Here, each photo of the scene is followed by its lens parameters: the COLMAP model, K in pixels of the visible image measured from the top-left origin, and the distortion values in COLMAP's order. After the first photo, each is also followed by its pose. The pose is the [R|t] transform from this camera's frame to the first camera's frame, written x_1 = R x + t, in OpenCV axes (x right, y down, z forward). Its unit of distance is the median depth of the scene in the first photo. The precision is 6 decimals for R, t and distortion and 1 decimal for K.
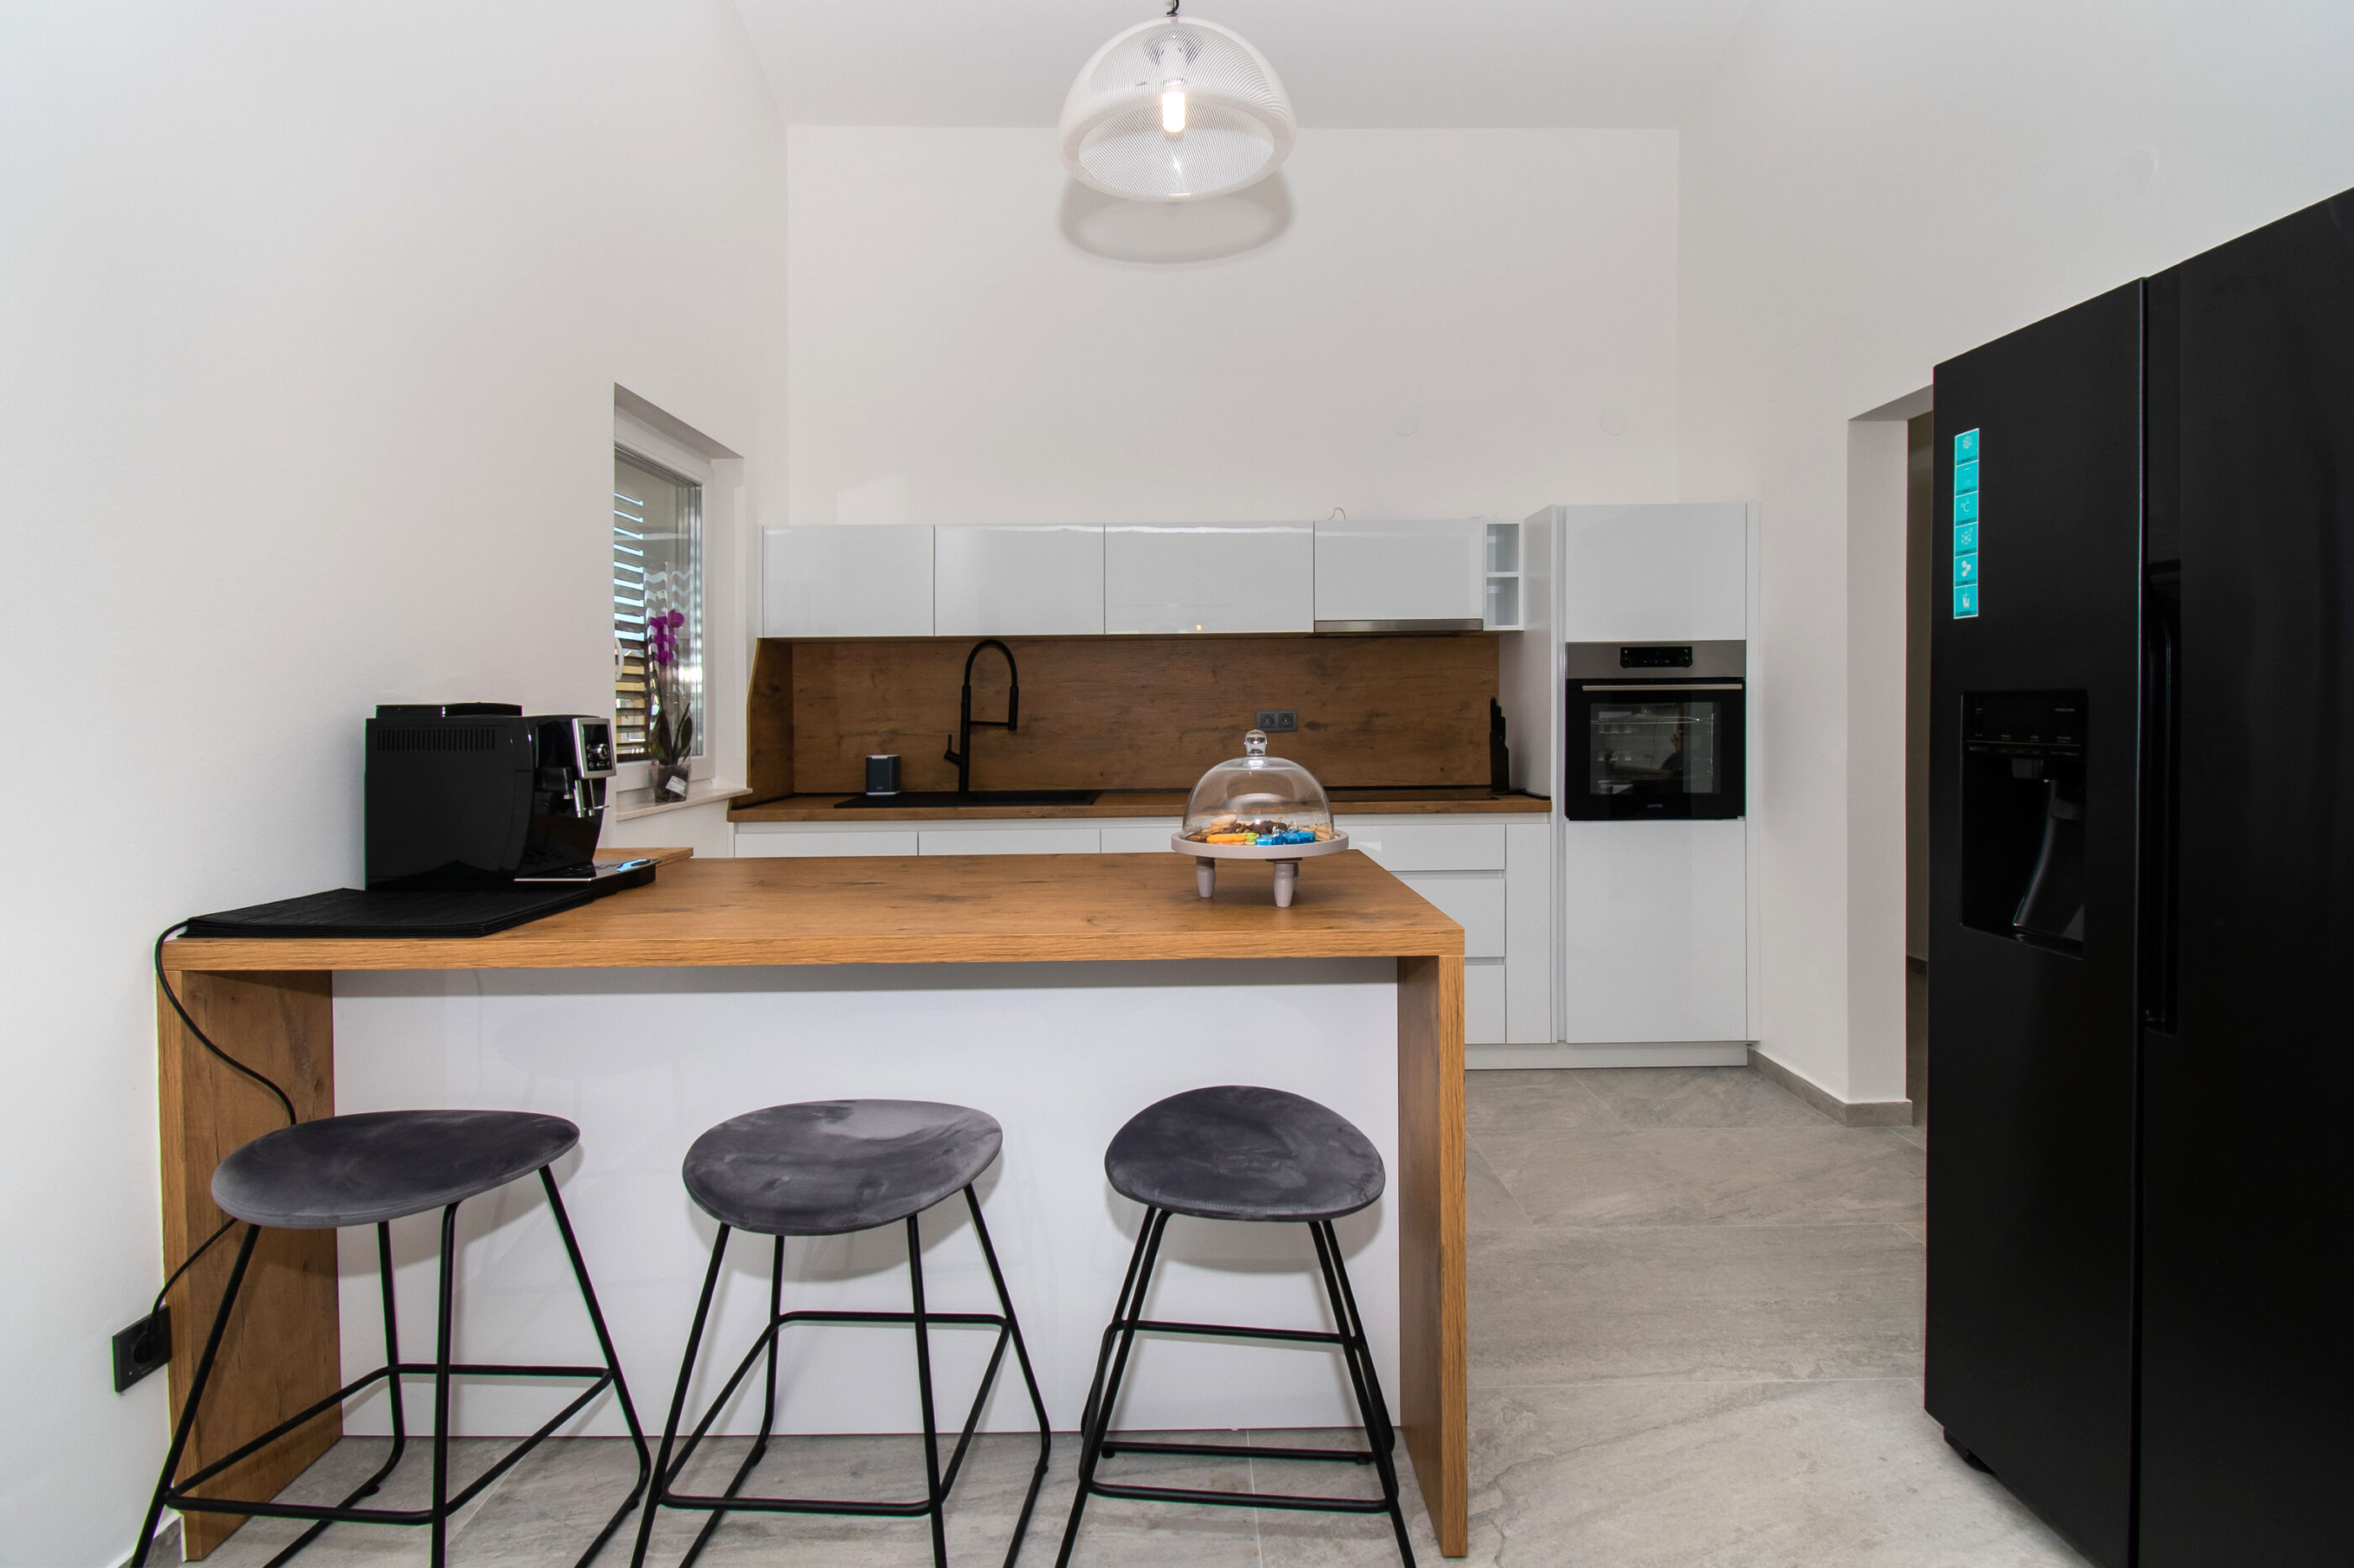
lens RADIAL K [[1075.8, 0, 1221.6], [0, 1075.8, 706.6], [0, 0, 1]] dist [0.003673, -0.013194]
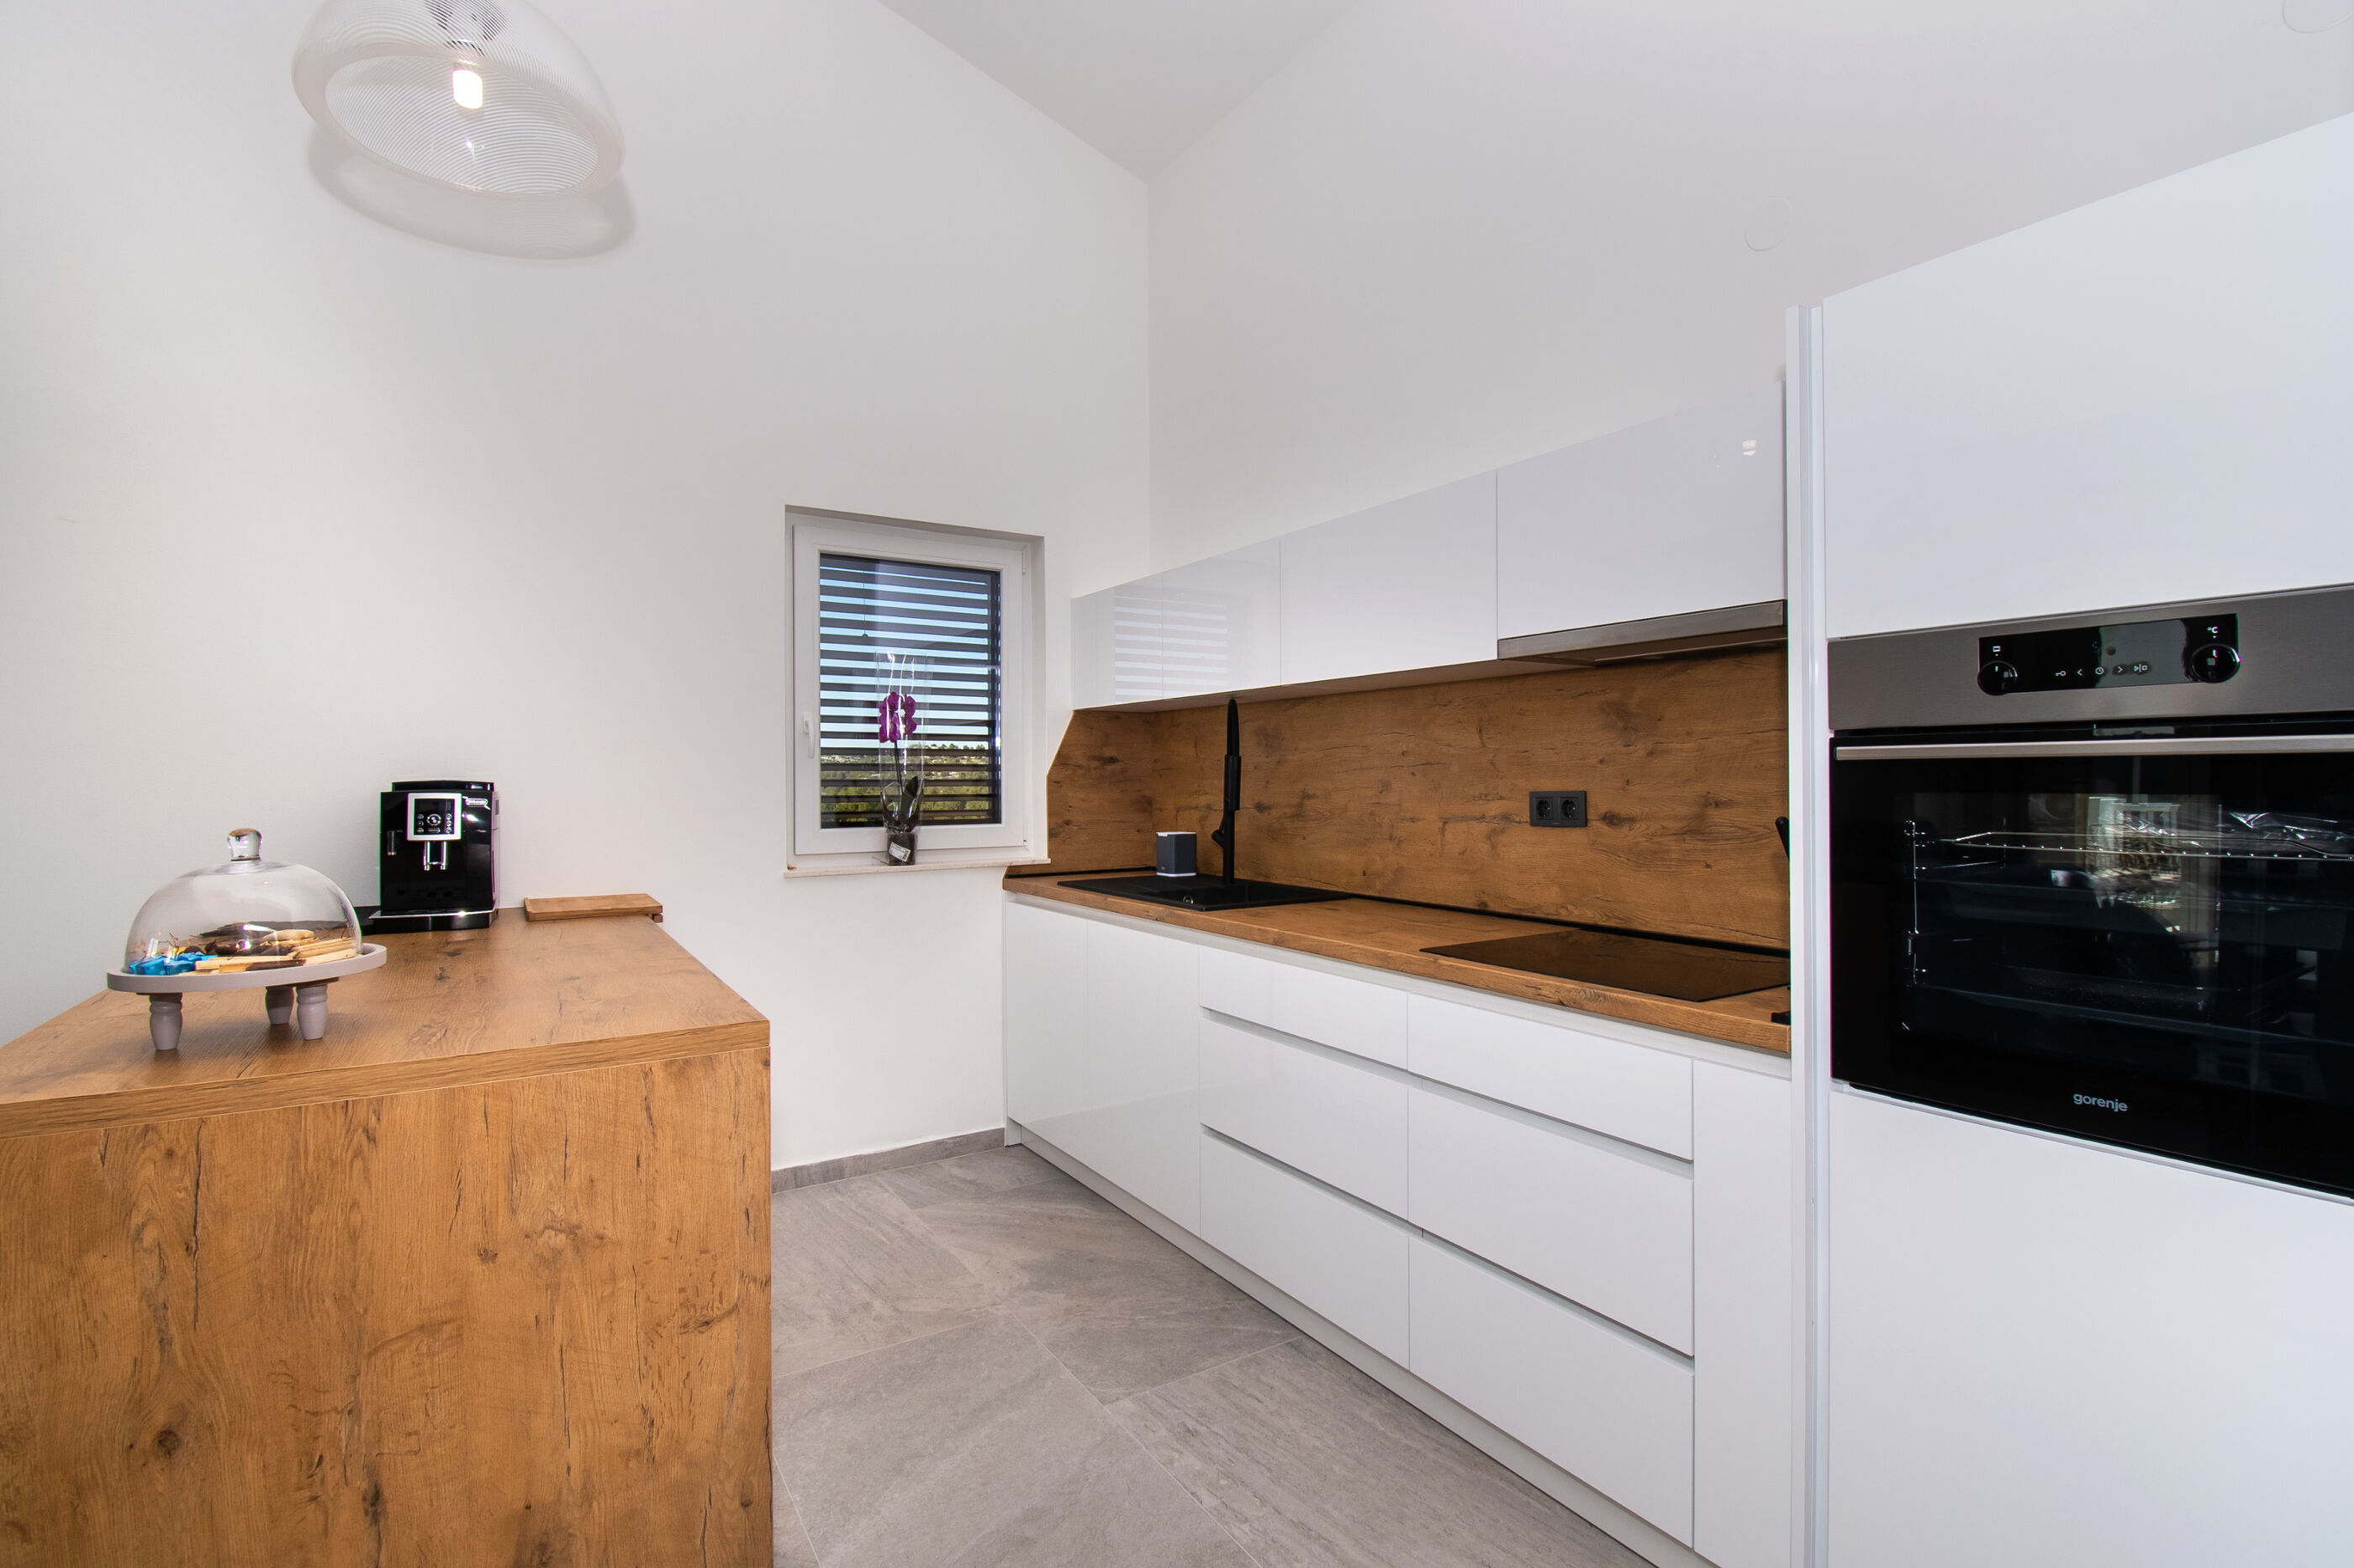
lens RADIAL K [[1105.9, 0, 1094.2], [0, 1105.9, 778.0], [0, 0, 1]] dist [0.001351, -0.000082]
pose [[0.517218, 0.007831, -0.855818, 0.526153], [0.000343, 0.999956, 0.009357, -0.011335], [0.855854, -0.005133, 0.517192, 0.542197]]
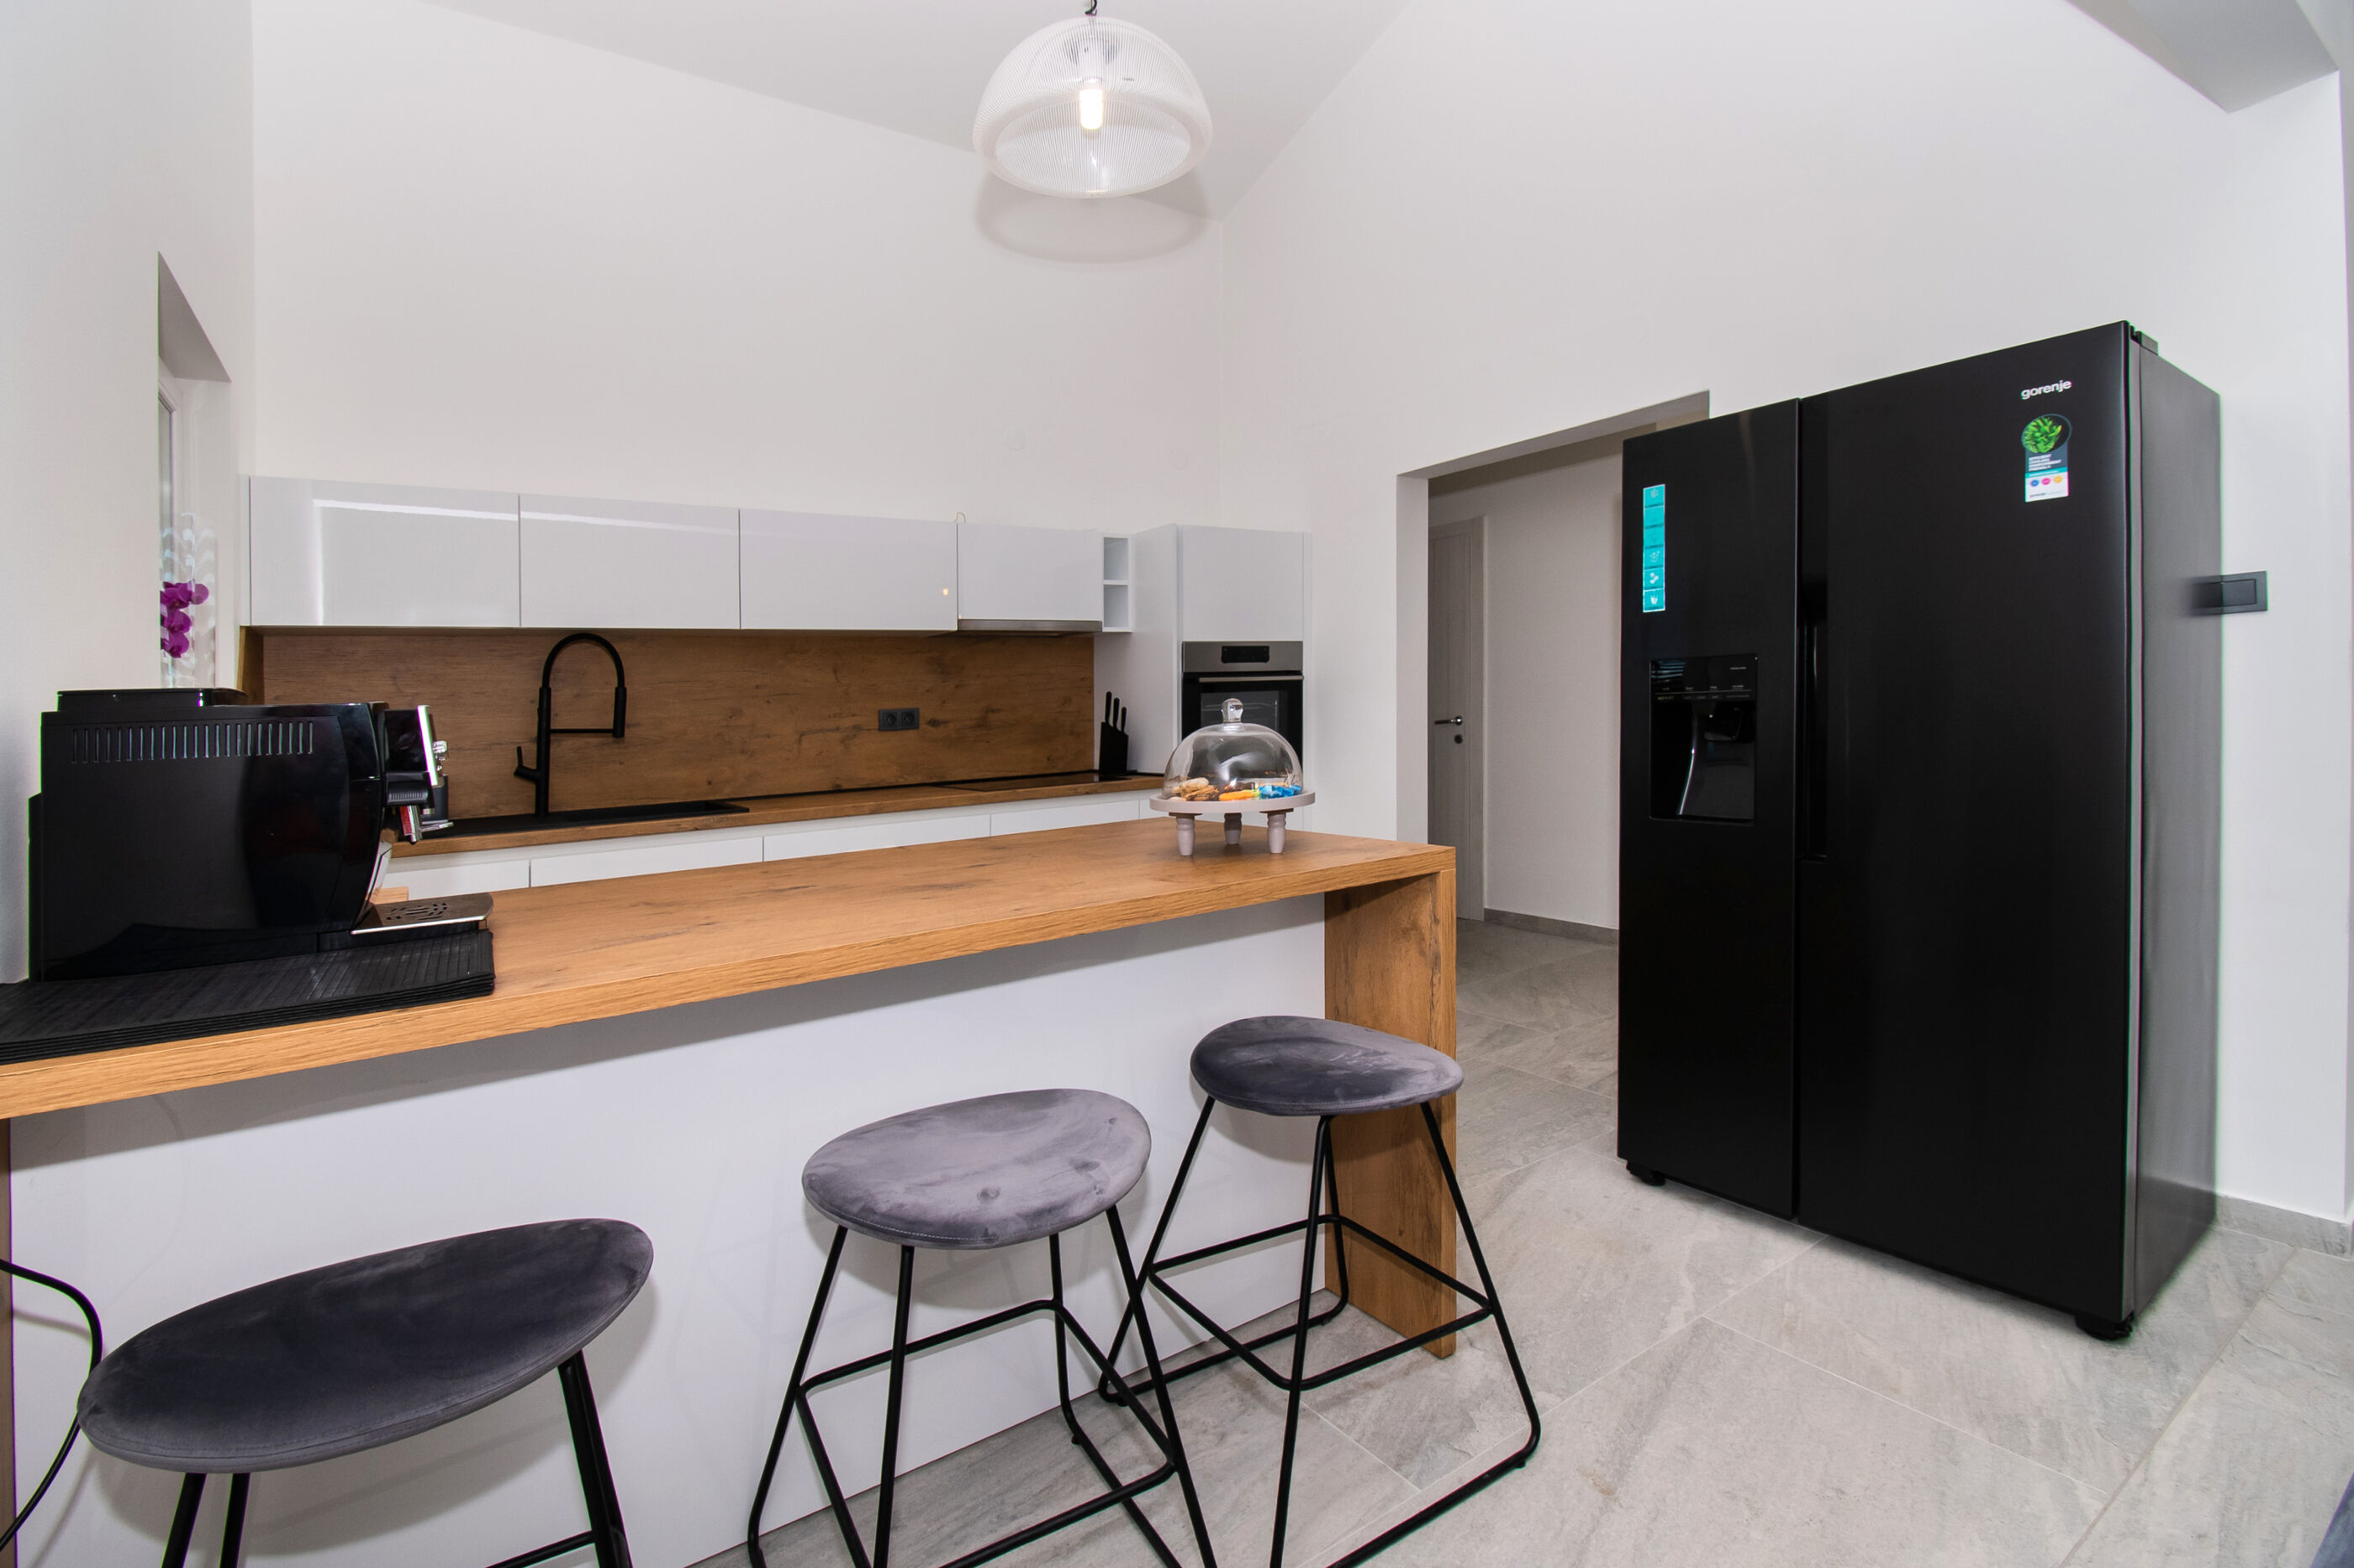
lens RADIAL K [[1013.2, 0, 1131.3], [0, 1013.2, 728.4], [0, 0, 1]] dist [0.003268, -0.000332]
pose [[0.850161, -0.033507, 0.525456, -0.312499], [0.030422, 0.999432, 0.014509, 0.017467], [-0.525644, 0.003650, 0.850697, 0.085951]]
